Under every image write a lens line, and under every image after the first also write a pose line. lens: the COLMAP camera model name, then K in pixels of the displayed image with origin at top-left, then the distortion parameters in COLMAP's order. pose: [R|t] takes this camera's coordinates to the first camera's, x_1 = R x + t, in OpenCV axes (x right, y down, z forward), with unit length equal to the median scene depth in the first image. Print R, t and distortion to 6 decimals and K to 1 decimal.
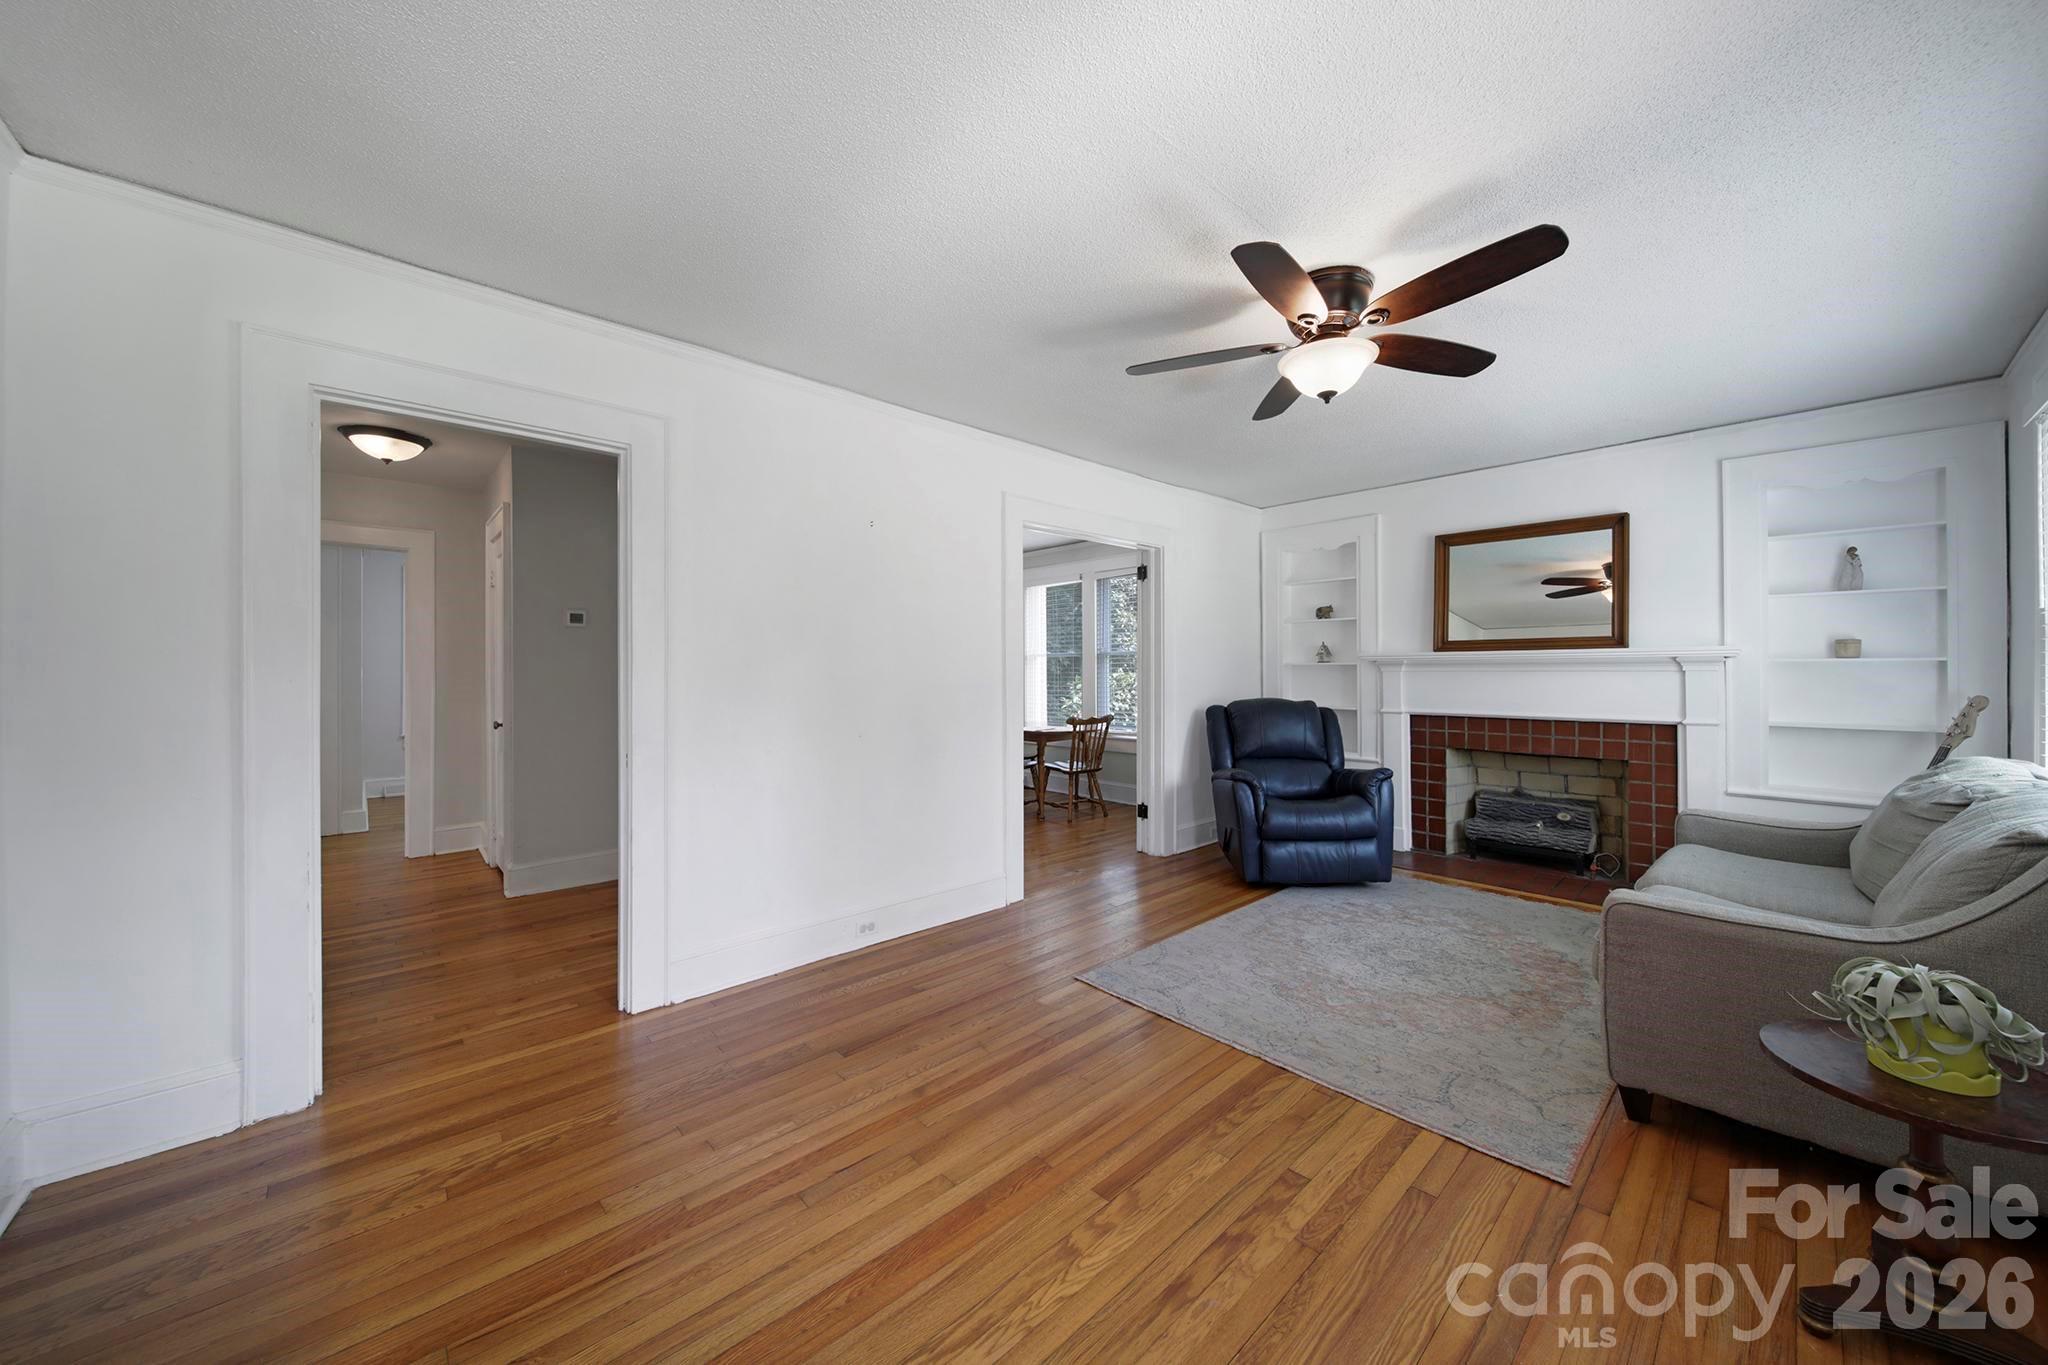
lens RADIAL K [[718.0, 0, 1024.6], [0, 718.0, 673.4], [0, 0, 1]] dist [-0.001788, -0.000315]
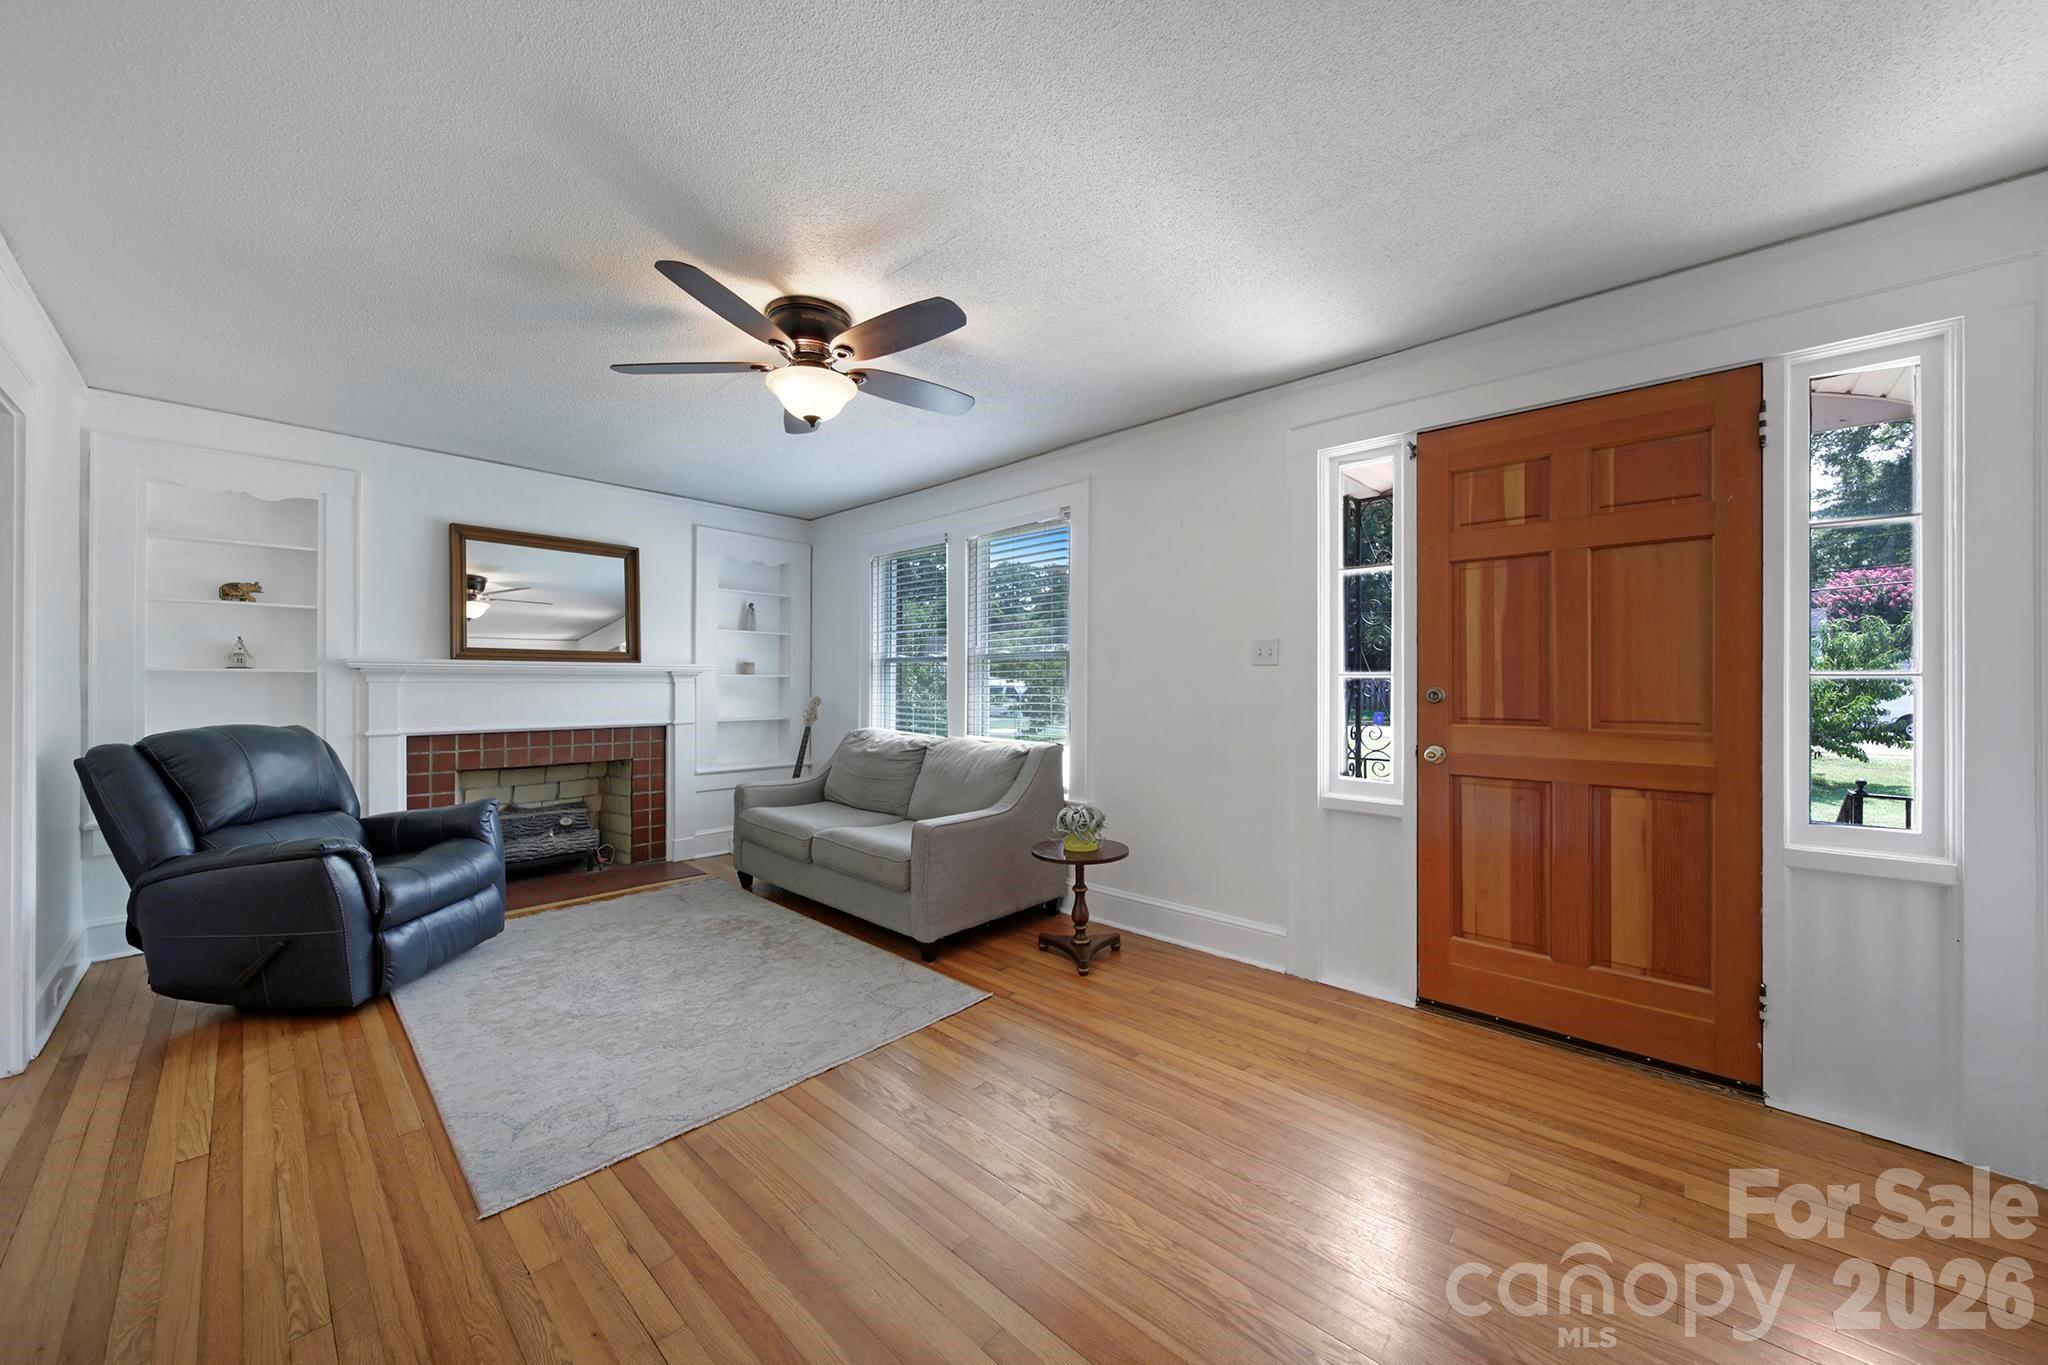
lens RADIAL K [[725.4, 0, 1024.0], [0, 725.4, 682.5], [0, 0, 1]] dist [-0.000225, -0.000041]
pose [[-0.071221, 0.003475, 0.997455, -0.387817], [0.001287, 0.999993, -0.003392, 0.001424], [-0.997460, 0.001042, -0.071225, 0.445859]]
